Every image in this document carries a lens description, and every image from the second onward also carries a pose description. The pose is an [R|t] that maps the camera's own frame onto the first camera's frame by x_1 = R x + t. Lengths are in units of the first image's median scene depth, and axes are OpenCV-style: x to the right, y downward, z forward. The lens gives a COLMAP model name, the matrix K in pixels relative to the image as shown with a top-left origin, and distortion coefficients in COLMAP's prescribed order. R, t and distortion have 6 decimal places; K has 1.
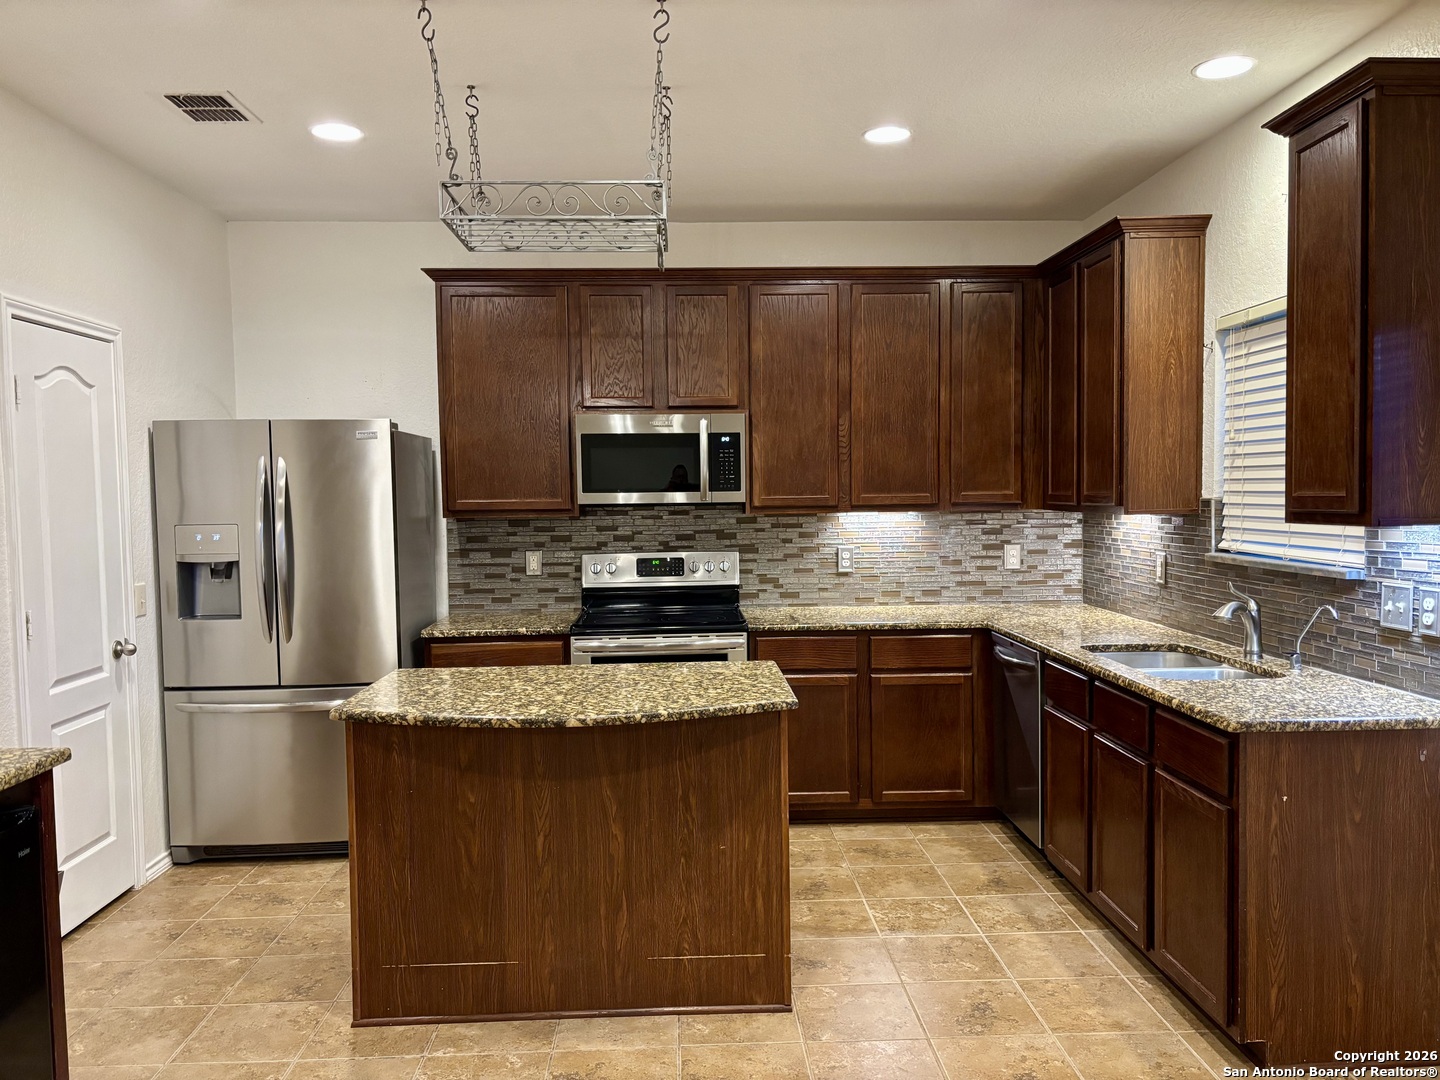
lens RADIAL K [[1093.1, 0, 720.7], [0, 1093.1, 536.3], [0, 0, 1]] dist [0.014652, -0.005273]
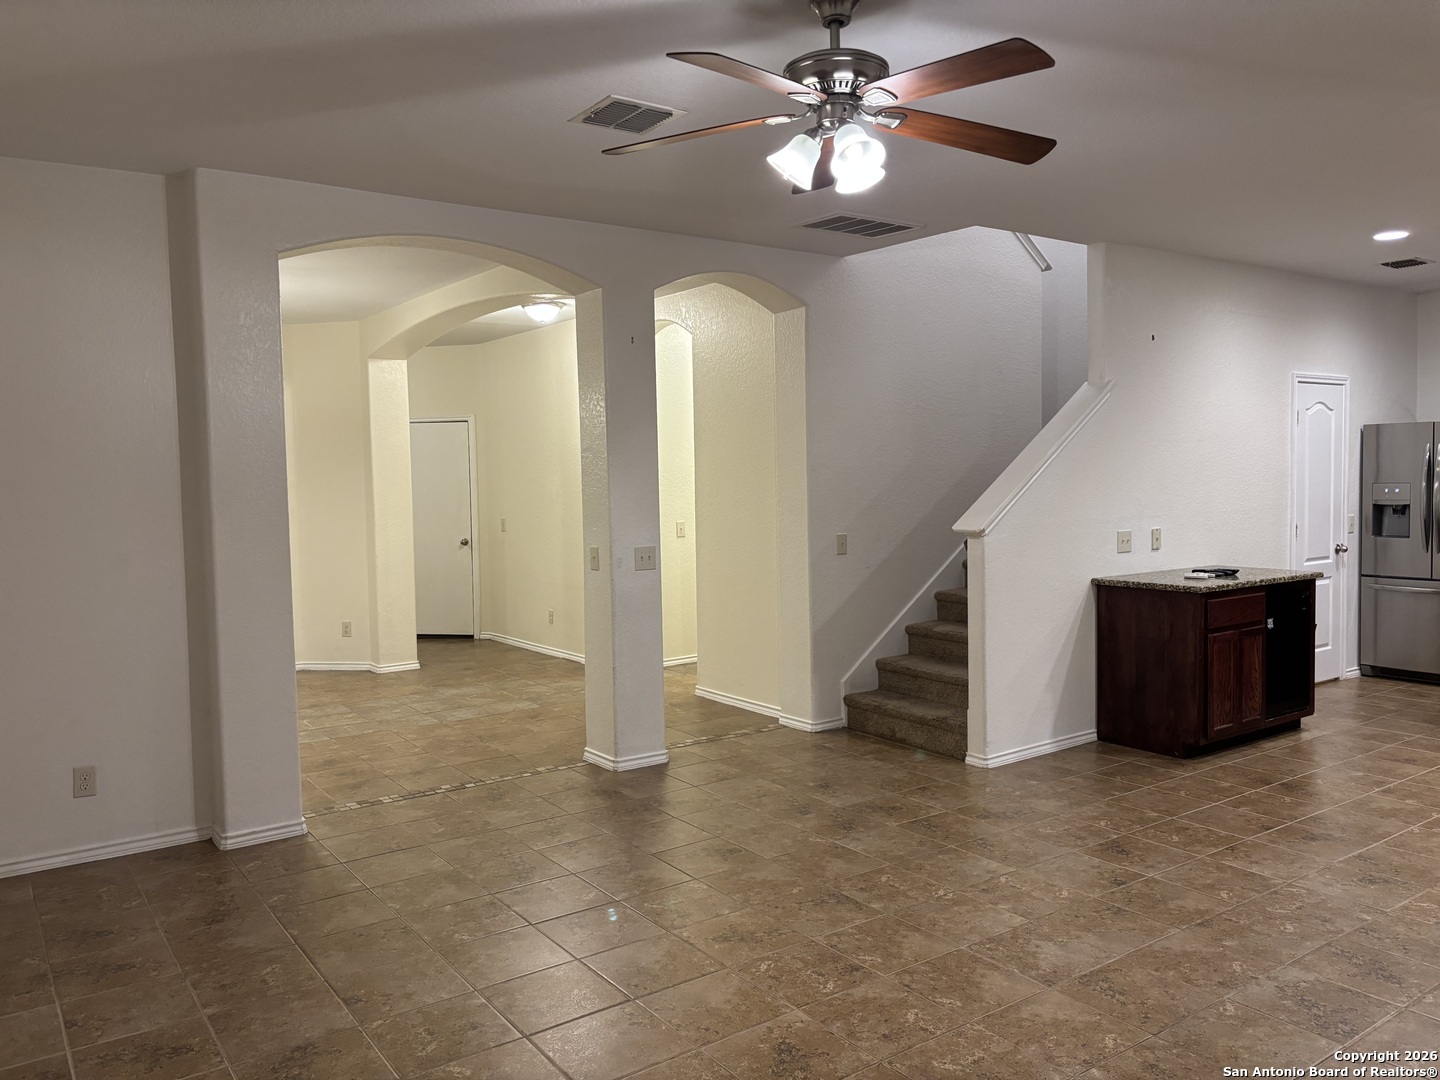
lens RADIAL K [[1093.1, 0, 722.9], [0, 1093.1, 532.7], [0, 0, 1]] dist [0.014652, -0.005273]
pose [[0.543681, 0.055009, -0.837487, 0.429274], [-0.030862, 0.998485, 0.045549, 0.021093], [0.838724, 0.001082, 0.544555, -0.862945]]
